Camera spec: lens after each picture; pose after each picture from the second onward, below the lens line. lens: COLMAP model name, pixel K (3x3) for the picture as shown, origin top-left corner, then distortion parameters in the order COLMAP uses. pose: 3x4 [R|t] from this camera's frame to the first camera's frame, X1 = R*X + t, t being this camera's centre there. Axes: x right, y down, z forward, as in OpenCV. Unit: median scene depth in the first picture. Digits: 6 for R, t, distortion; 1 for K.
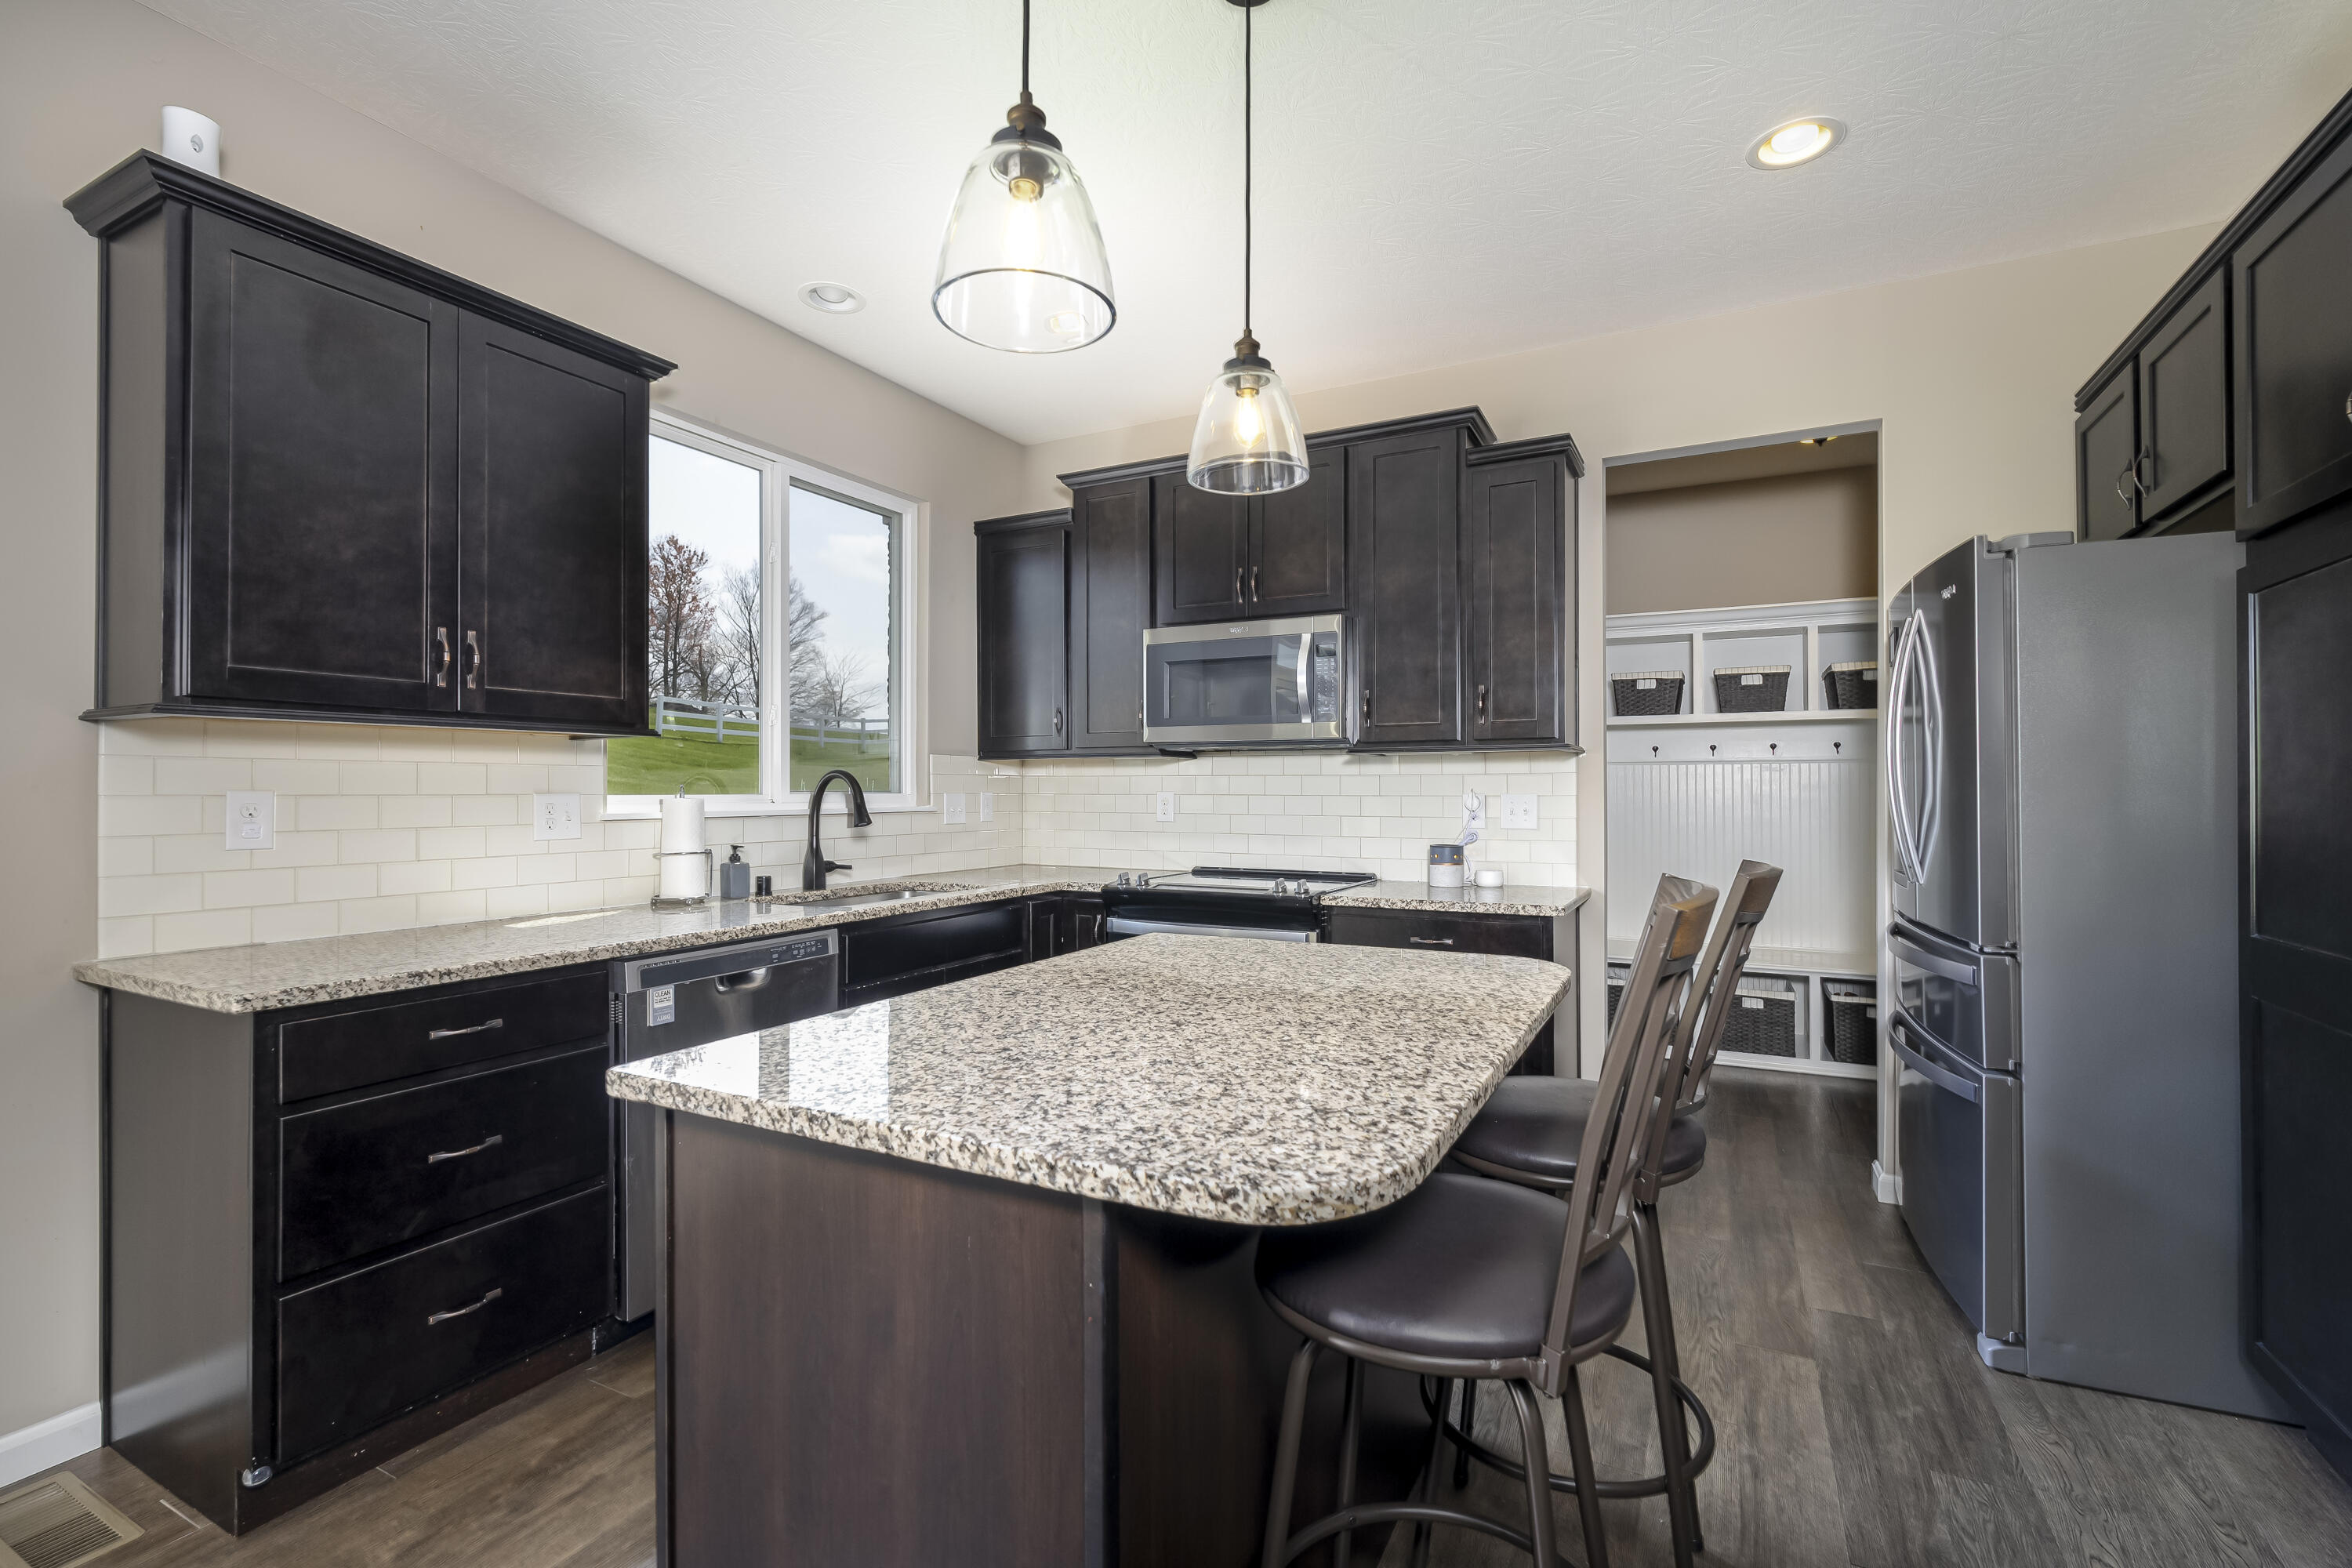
lens RADIAL K [[1030.1, 0, 1195.9], [0, 1030.1, 781.1], [0, 0, 1]] dist [-0.006962, 0.001655]
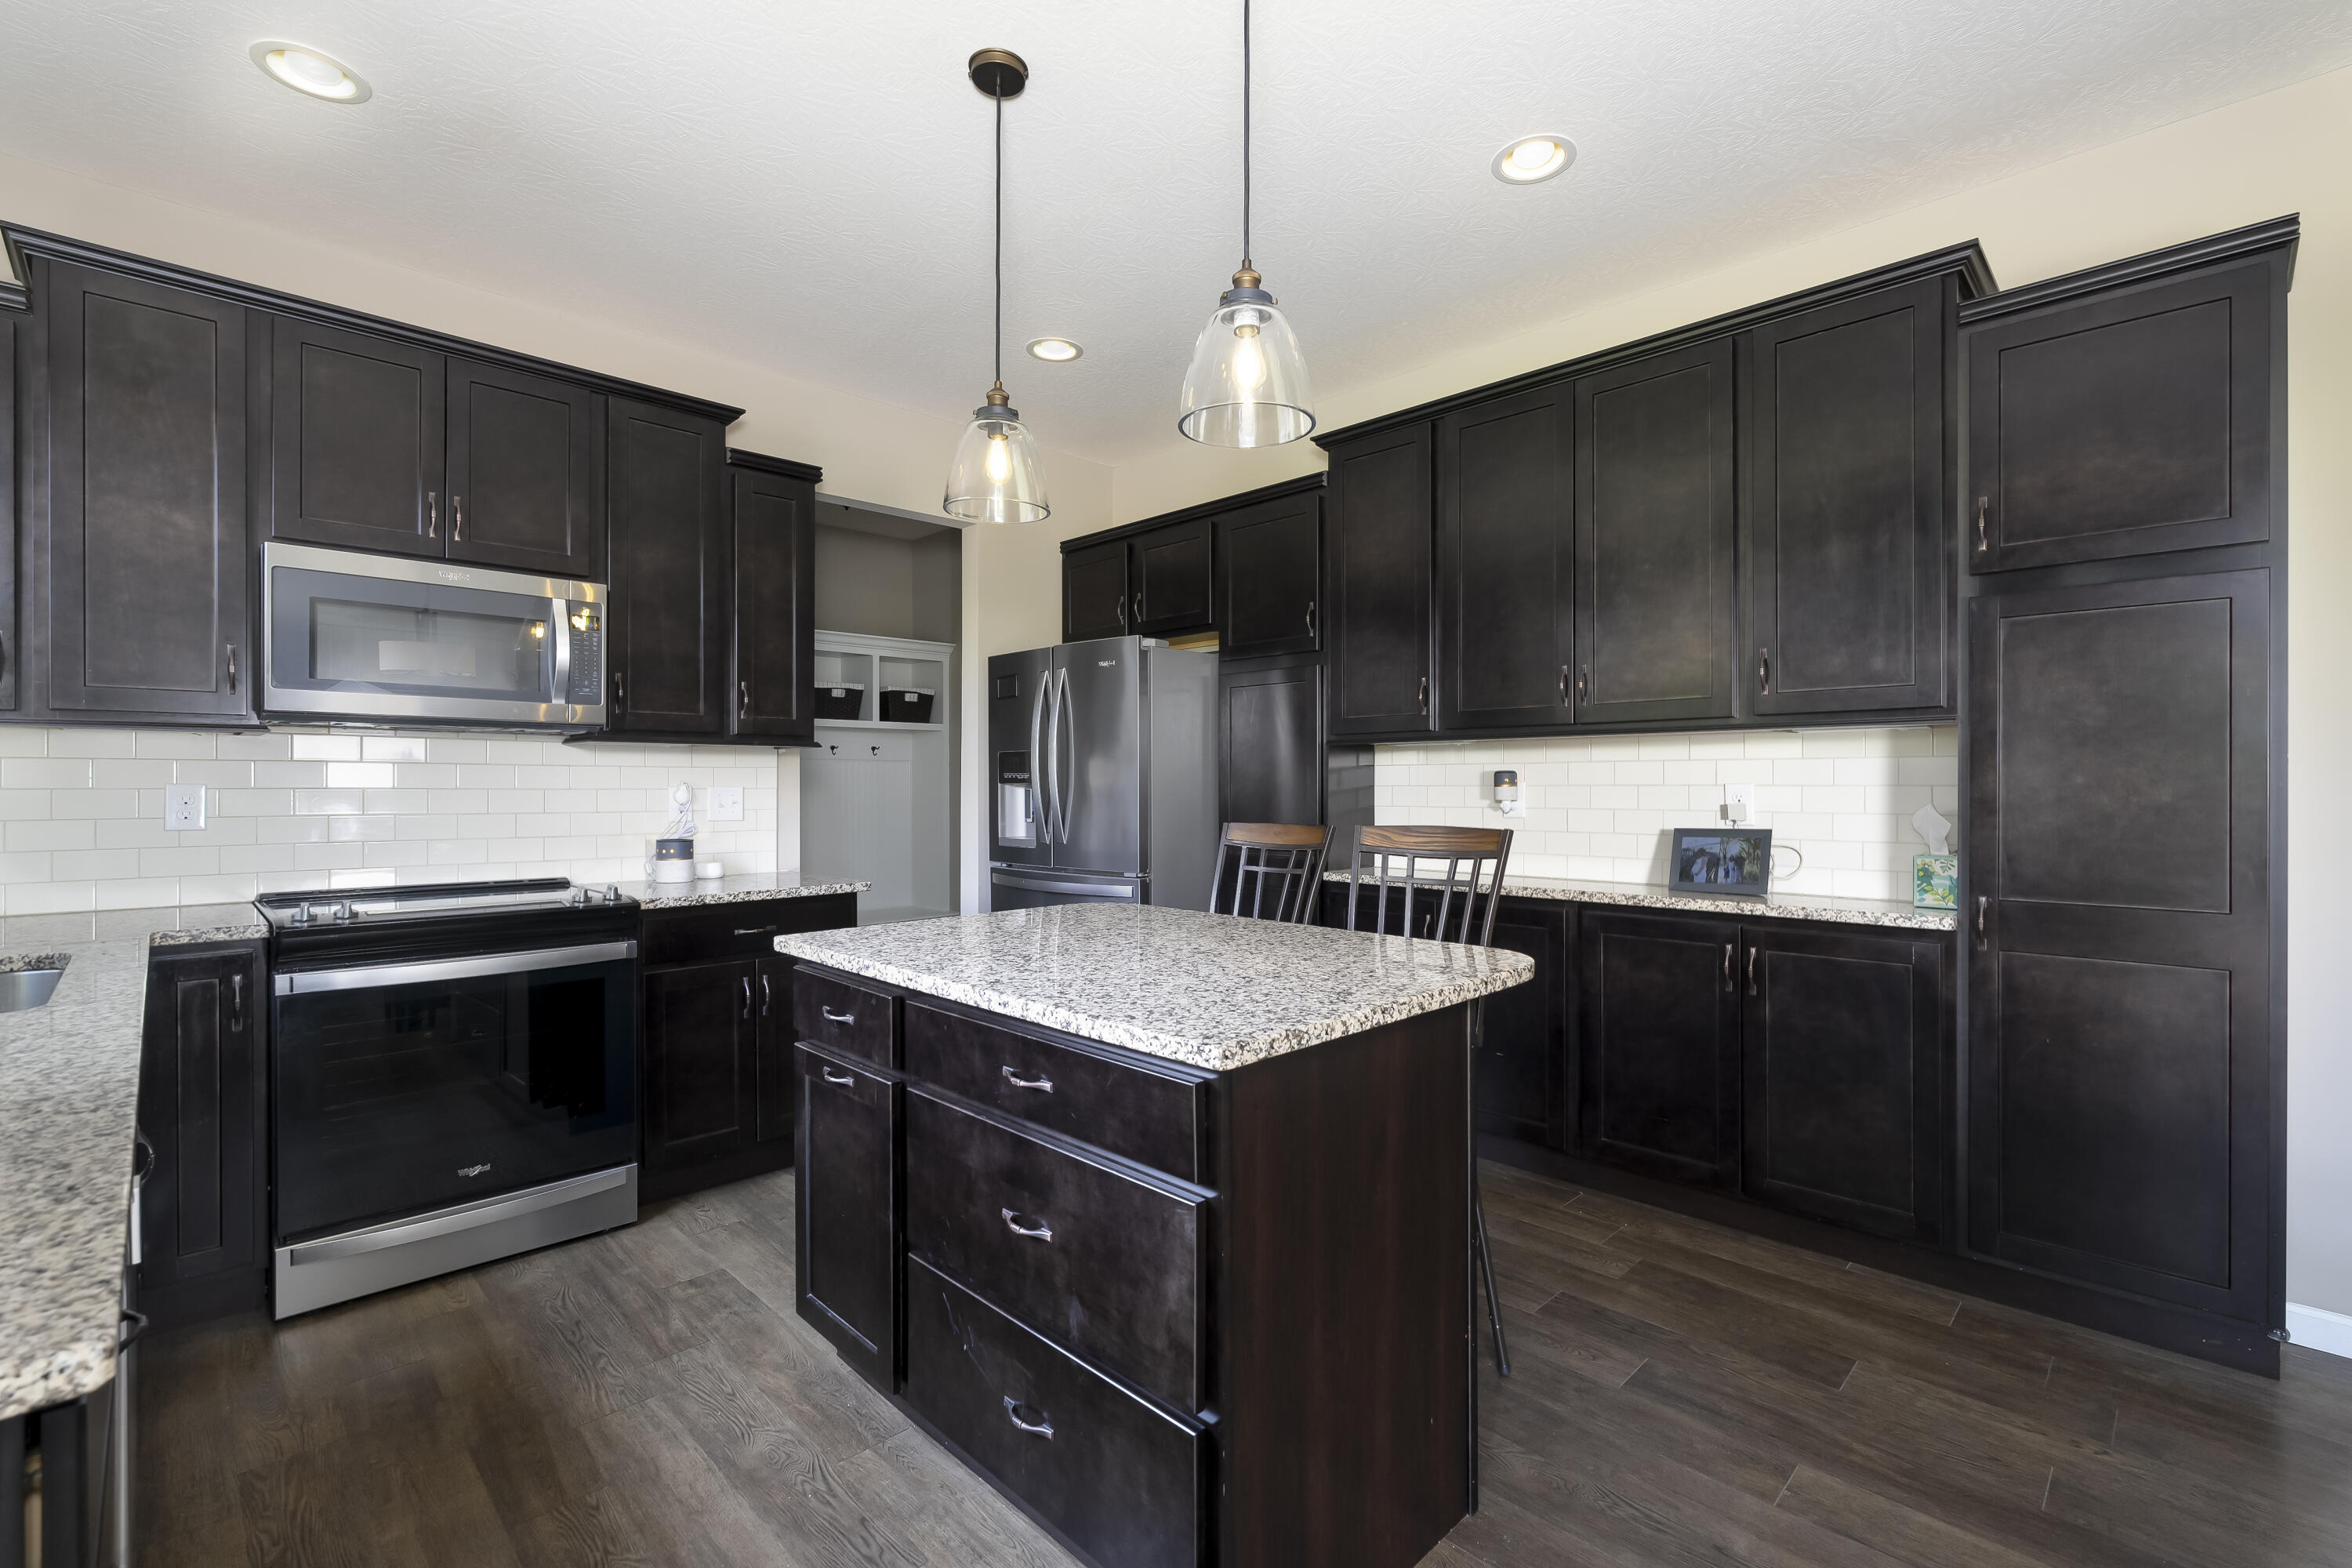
lens RADIAL K [[1030.1, 0, 1200.0], [0, 1030.1, 782.7], [0, 0, 1]] dist [-0.006962, 0.001655]
pose [[0.308472, 0.000712, 0.951233, -0.539434], [-0.010218, 0.999945, 0.002565, 0.001589], [-0.951179, -0.010511, 0.308462, 0.235918]]
